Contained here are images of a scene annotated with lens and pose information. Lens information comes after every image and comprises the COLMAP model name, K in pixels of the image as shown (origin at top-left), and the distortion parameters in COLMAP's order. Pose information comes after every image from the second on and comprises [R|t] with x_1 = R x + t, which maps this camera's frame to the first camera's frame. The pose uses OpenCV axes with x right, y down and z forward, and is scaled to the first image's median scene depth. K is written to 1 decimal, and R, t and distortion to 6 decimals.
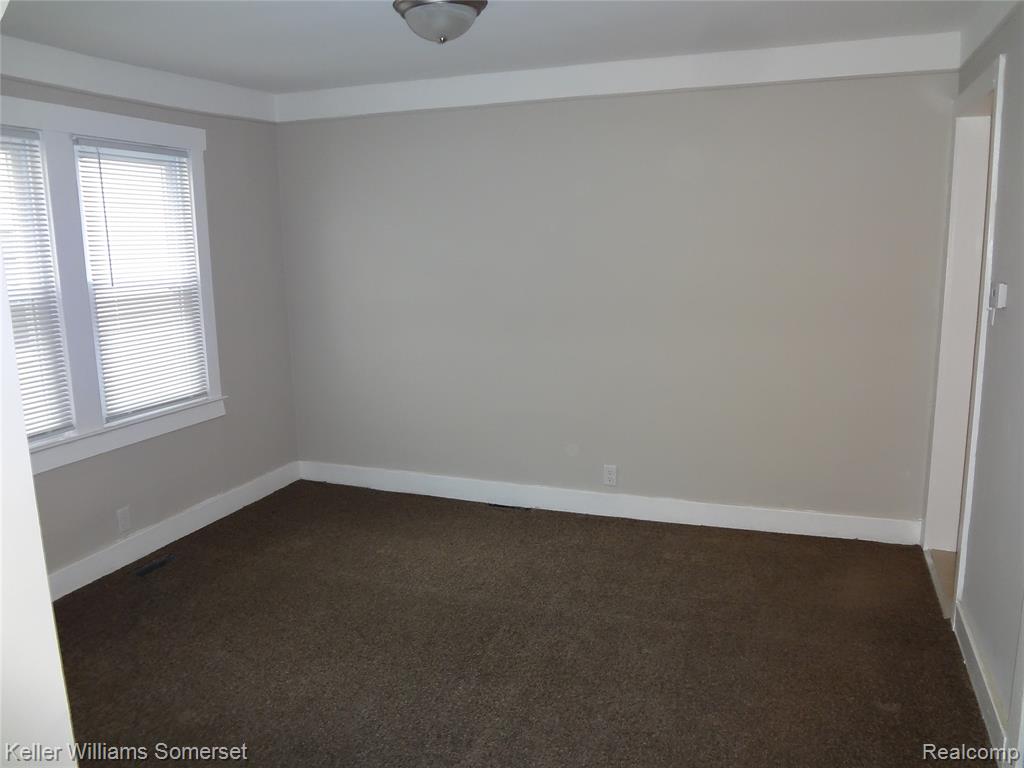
lens RADIAL K [[753.9, 0, 542.1], [0, 753.9, 383.2], [0, 0, 1]] dist [0.026663, -0.097170]
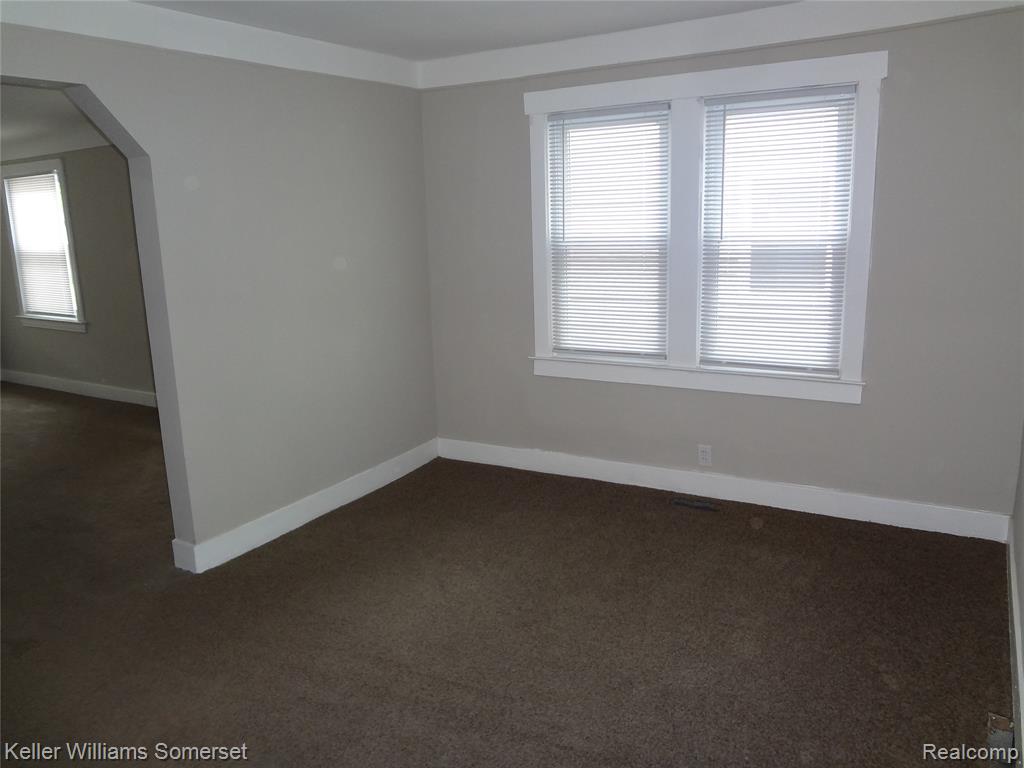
lens RADIAL K [[753.9, 0, 542.1], [0, 753.9, 383.2], [0, 0, 1]] dist [0.026663, -0.097170]
pose [[-0.192455, 0.210194, -0.958530, 0.530911], [-0.161734, 0.956638, 0.242252, -0.151032], [0.967886, 0.201650, -0.150114, 0.953294]]
